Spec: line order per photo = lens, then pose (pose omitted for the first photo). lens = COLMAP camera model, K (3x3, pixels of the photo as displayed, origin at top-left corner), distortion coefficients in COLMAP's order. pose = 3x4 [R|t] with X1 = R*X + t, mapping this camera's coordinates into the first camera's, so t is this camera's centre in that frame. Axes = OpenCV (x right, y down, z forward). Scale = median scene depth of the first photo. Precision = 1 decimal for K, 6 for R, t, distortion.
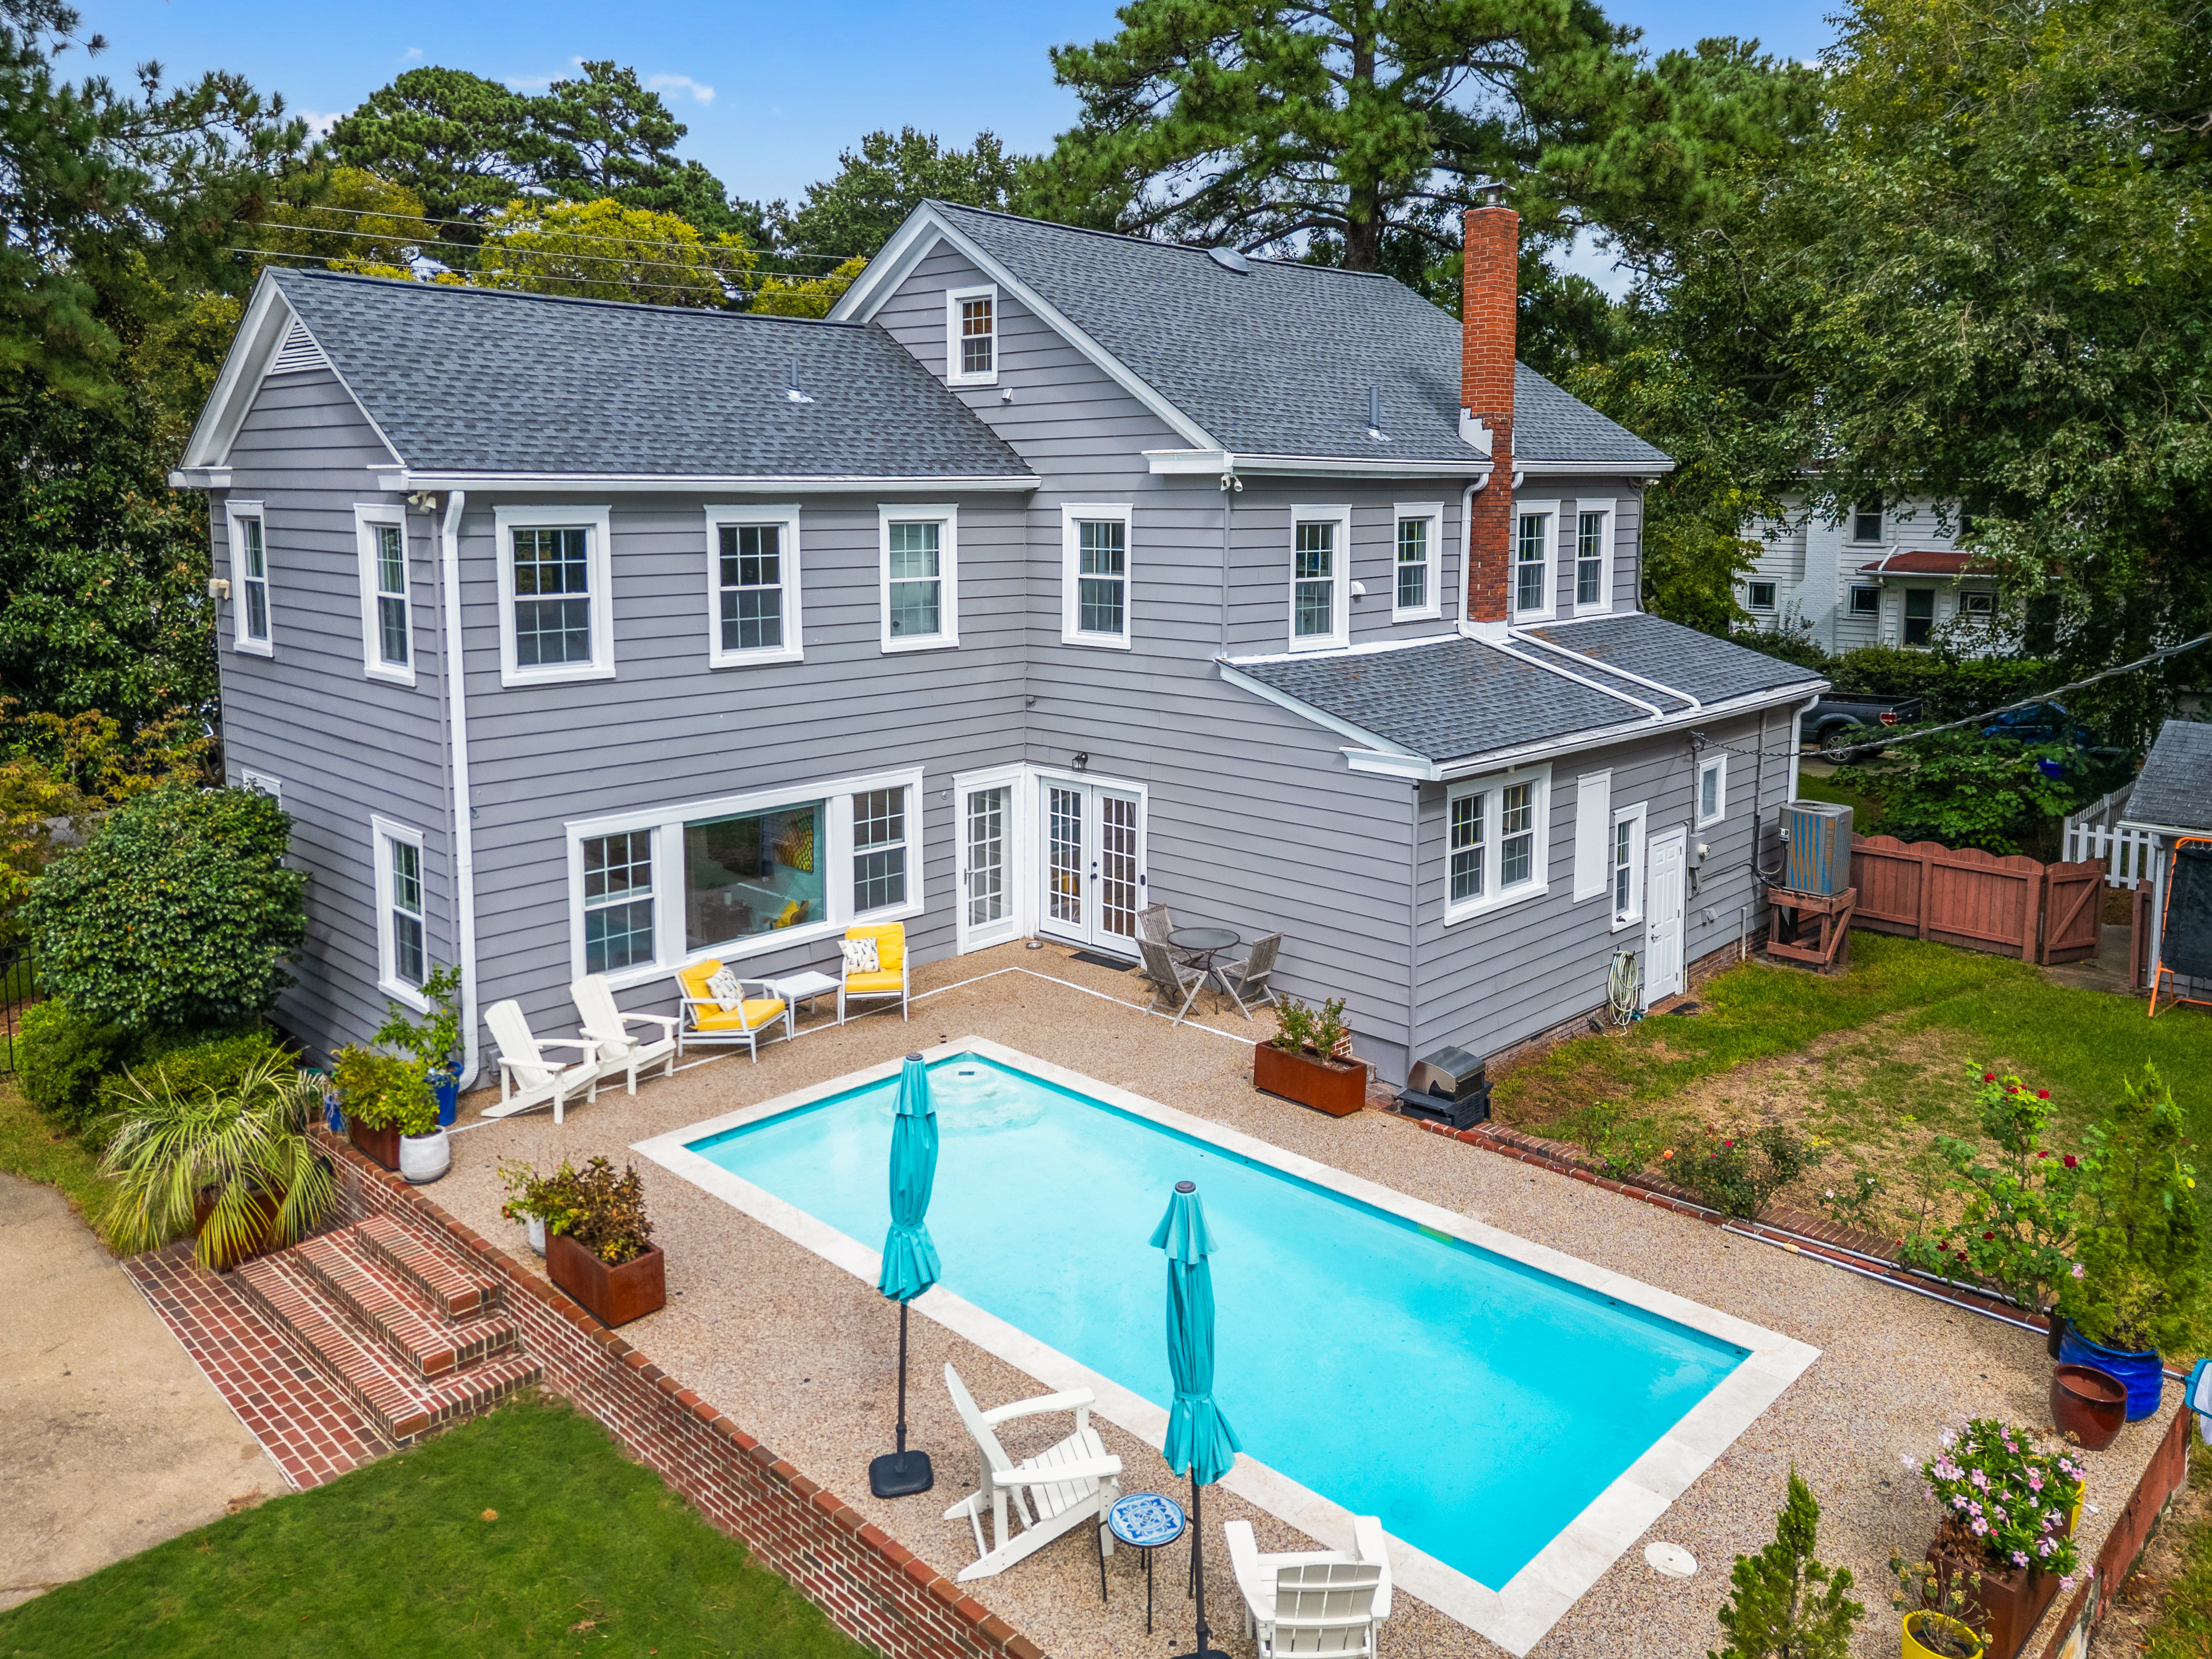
lens RADIAL K [[1615.2, 0, 1106.0], [0, 1615.2, 829.5], [0, 0, 1]] dist [0.026126, -0.004132]
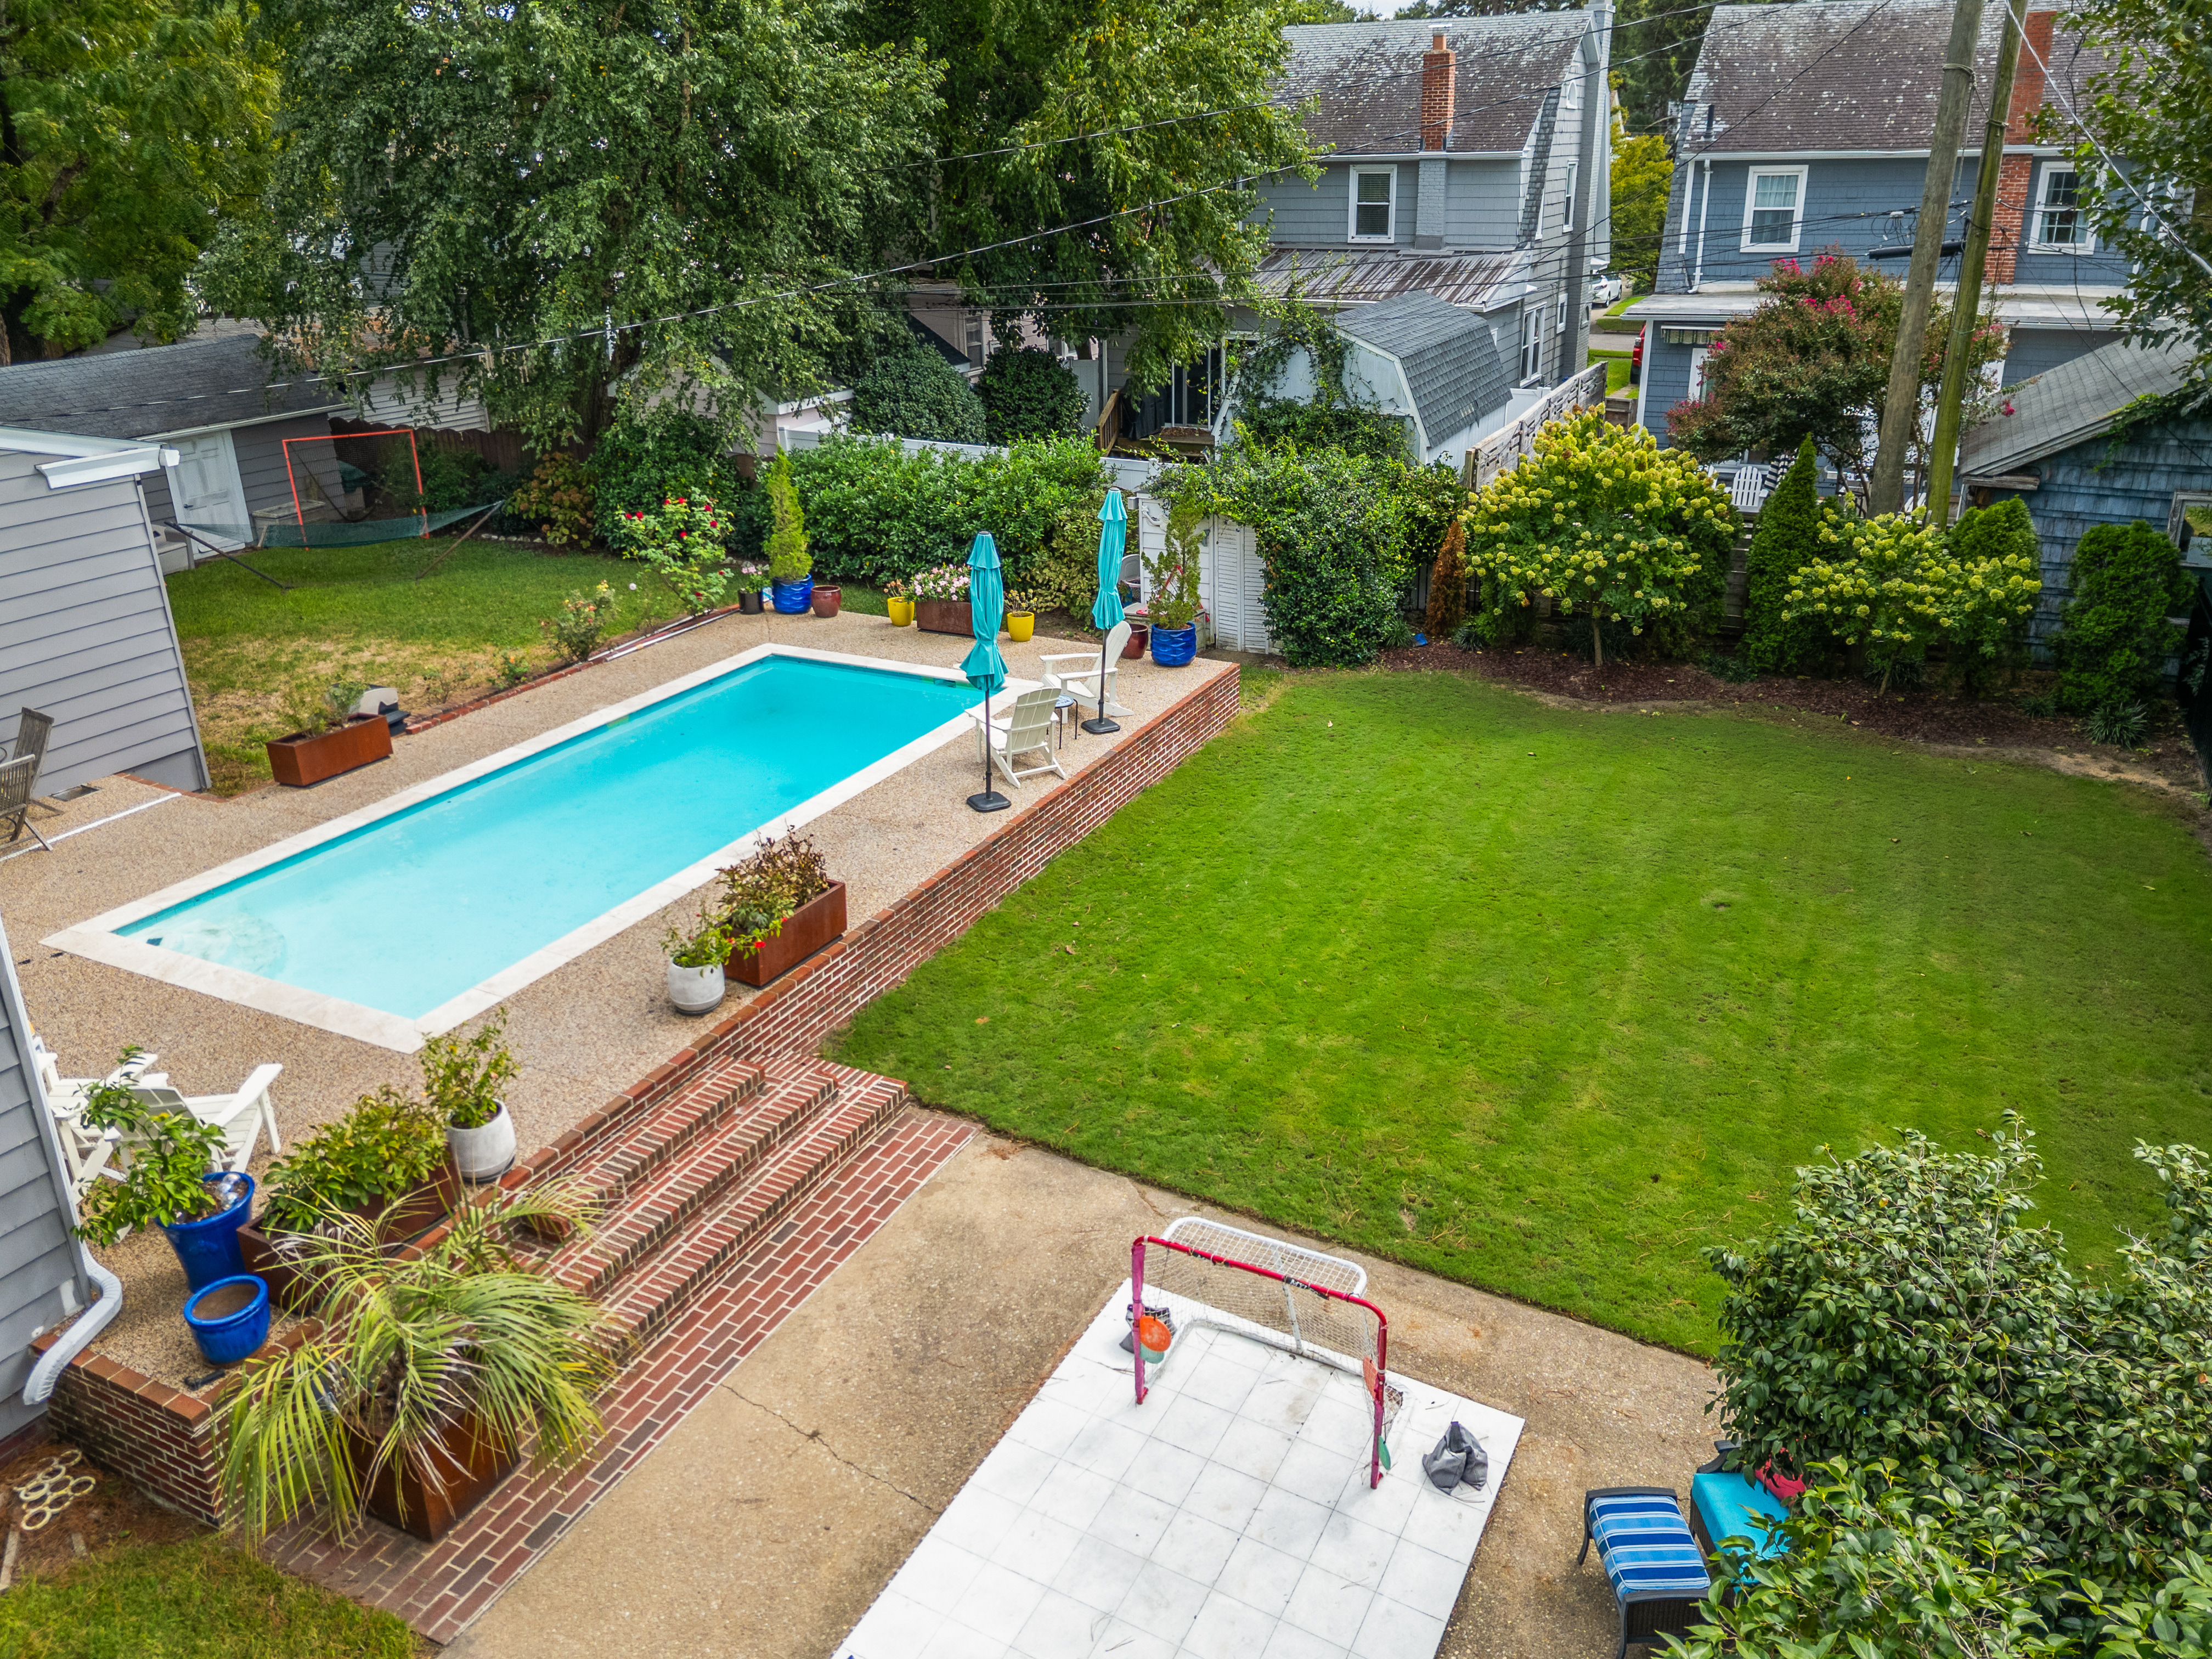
lens RADIAL K [[1615.2, 0, 1106.0], [0, 1615.2, 829.5], [0, 0, 1]] dist [0.026126, -0.004132]
pose [[-0.307564, -0.372941, 0.875397, -1.342489], [0.205533, 0.872234, 0.443806, -0.231281], [-0.929065, 0.316421, -0.191616, 1.020155]]
